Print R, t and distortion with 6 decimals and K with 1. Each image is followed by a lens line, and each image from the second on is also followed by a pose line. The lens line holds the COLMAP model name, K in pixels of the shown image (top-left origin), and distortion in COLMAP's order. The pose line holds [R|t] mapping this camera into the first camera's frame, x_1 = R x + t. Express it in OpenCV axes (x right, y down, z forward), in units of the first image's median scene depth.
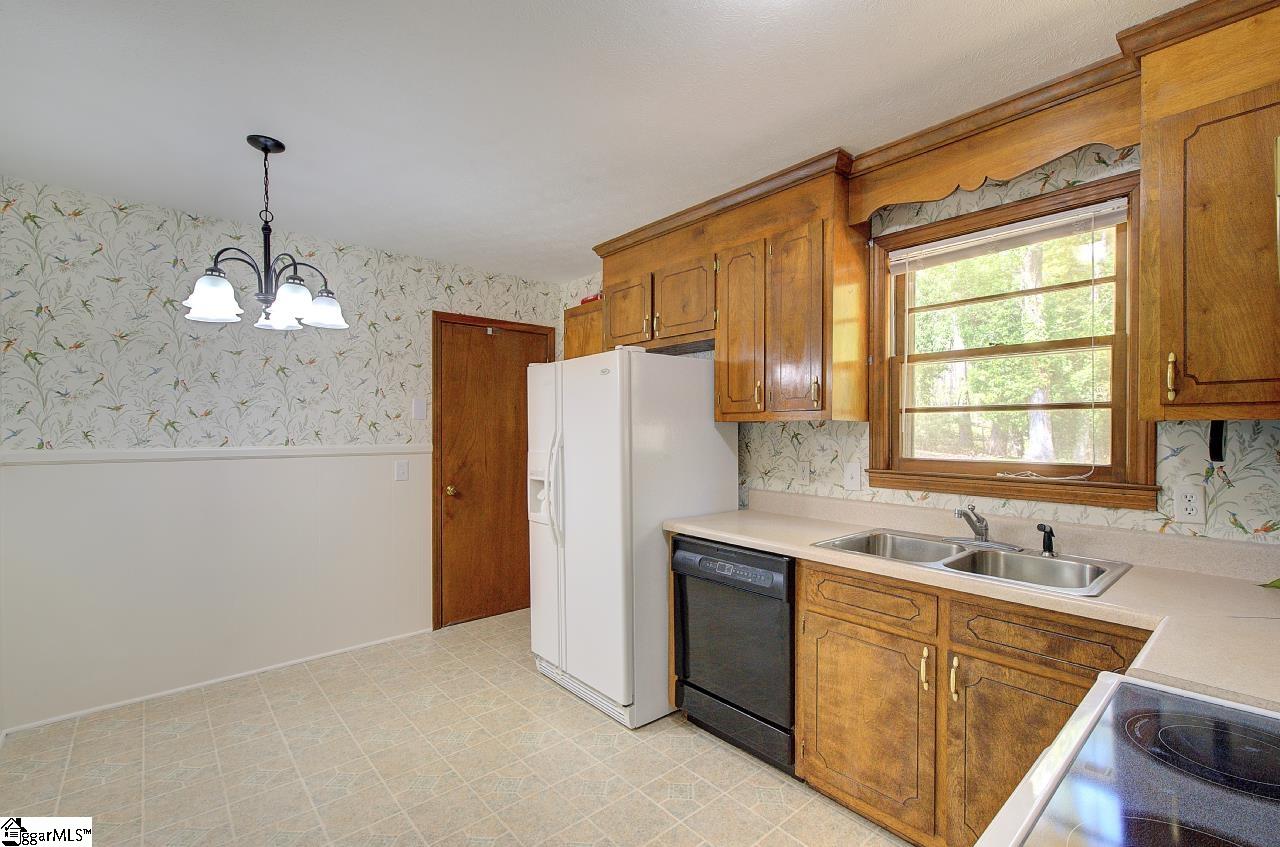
lens RADIAL K [[551.9, 0, 639.6], [0, 551.9, 435.6], [0, 0, 1]] dist [-0.002915, 0.000078]
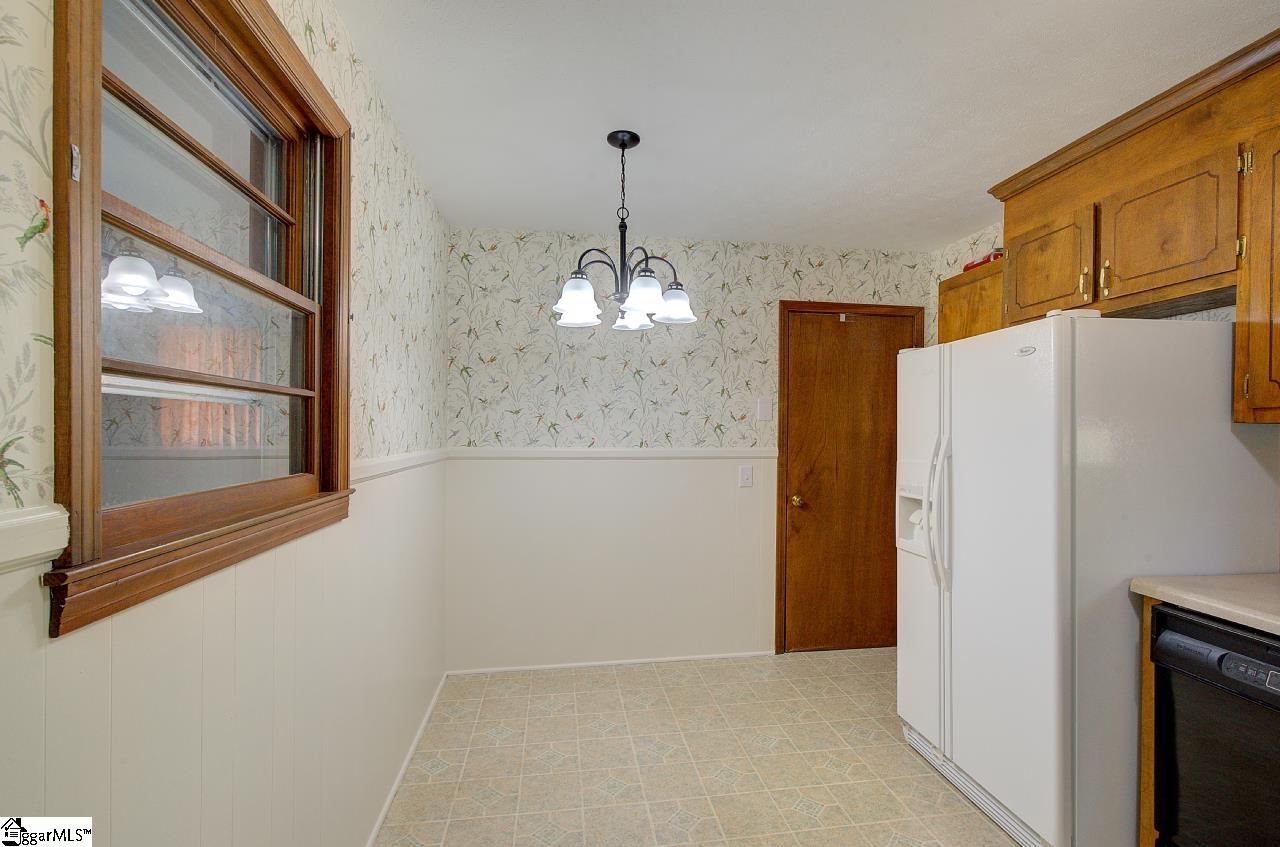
lens RADIAL K [[568.7, 0, 651.9], [0, 568.7, 435.2], [0, 0, 1]] dist [-0.004042, 0.000145]
pose [[0.846164, 0.010045, -0.532827, -0.073793], [-0.012175, 0.999926, -0.000485, -0.004121], [0.532783, 0.006898, 0.846224, 0.140179]]
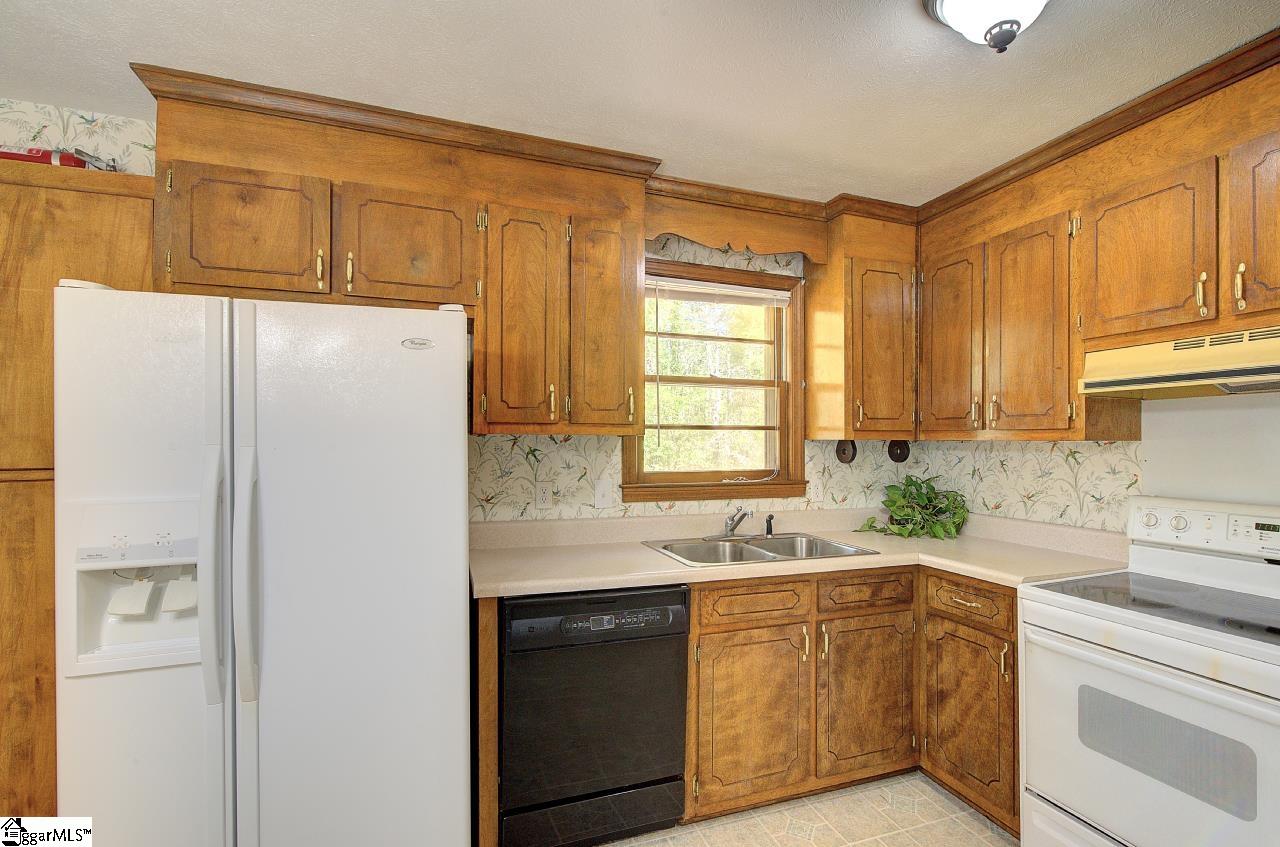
lens RADIAL K [[568.7, 0, 651.9], [0, 568.7, 435.2], [0, 0, 1]] dist [-0.004042, 0.000145]
pose [[0.368599, 0.011899, 0.929512, -0.473196], [0.008250, 0.999837, -0.016070, -0.010142], [-0.929552, 0.013592, 0.368441, 0.520814]]
